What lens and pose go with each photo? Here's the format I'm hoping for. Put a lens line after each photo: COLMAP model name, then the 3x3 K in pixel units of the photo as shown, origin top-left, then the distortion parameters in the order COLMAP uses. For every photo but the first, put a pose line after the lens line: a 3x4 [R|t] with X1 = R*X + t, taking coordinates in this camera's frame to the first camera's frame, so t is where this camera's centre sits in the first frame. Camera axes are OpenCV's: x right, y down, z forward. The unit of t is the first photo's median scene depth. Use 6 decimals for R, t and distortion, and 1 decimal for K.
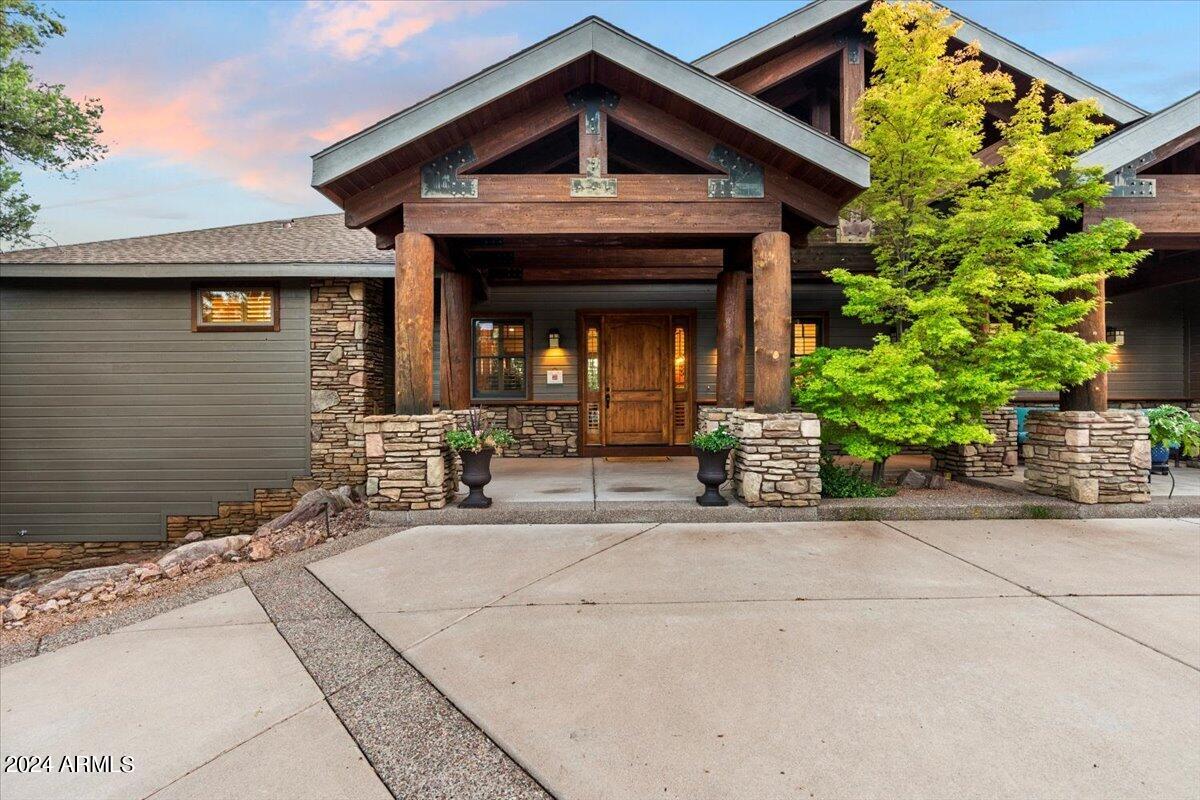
lens RADIAL K [[546.0, 0, 599.8], [0, 546.0, 399.5], [0, 0, 1]] dist [-0.003351, 0.001583]
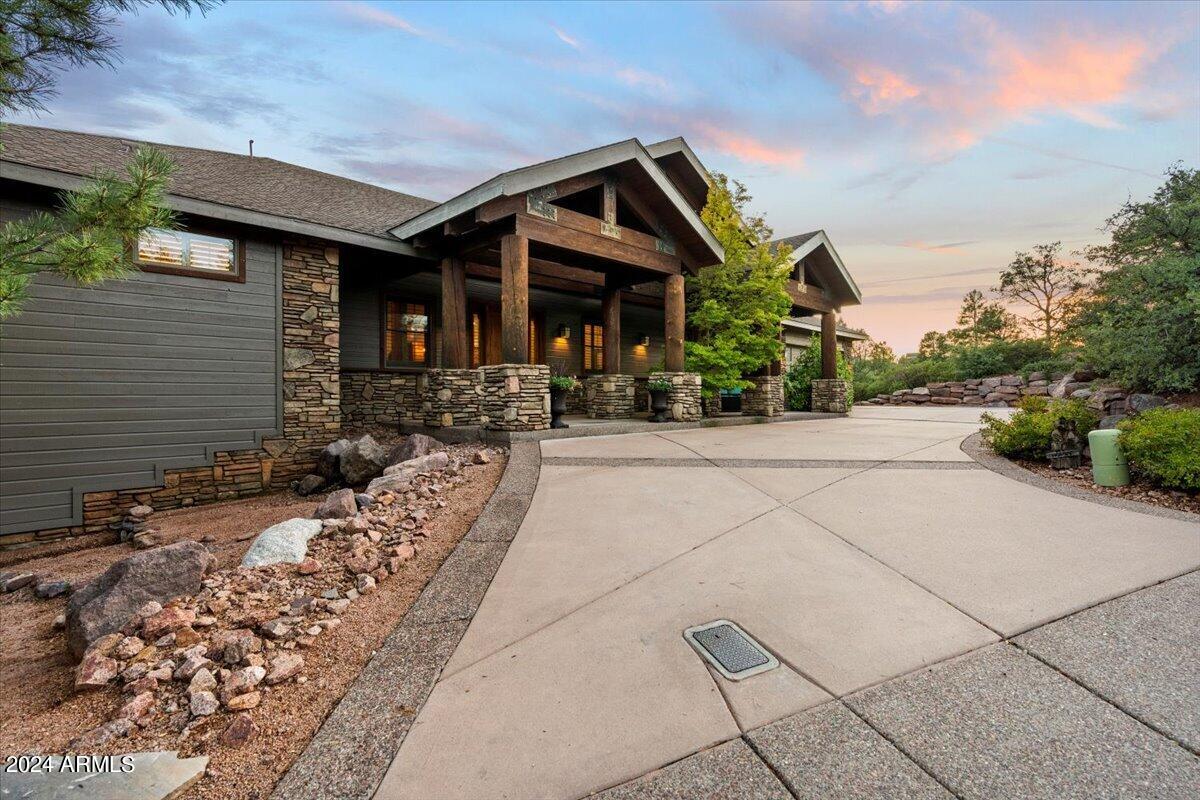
lens RADIAL K [[546.0, 0, 600.6], [0, 546.0, 397.3], [0, 0, 1]] dist [-0.003351, 0.001583]
pose [[0.720957, 0.002032, 0.692977, -0.806041], [0.007451, 0.999915, -0.010685, 0.087751], [-0.692940, 0.012867, 0.720881, -0.104008]]
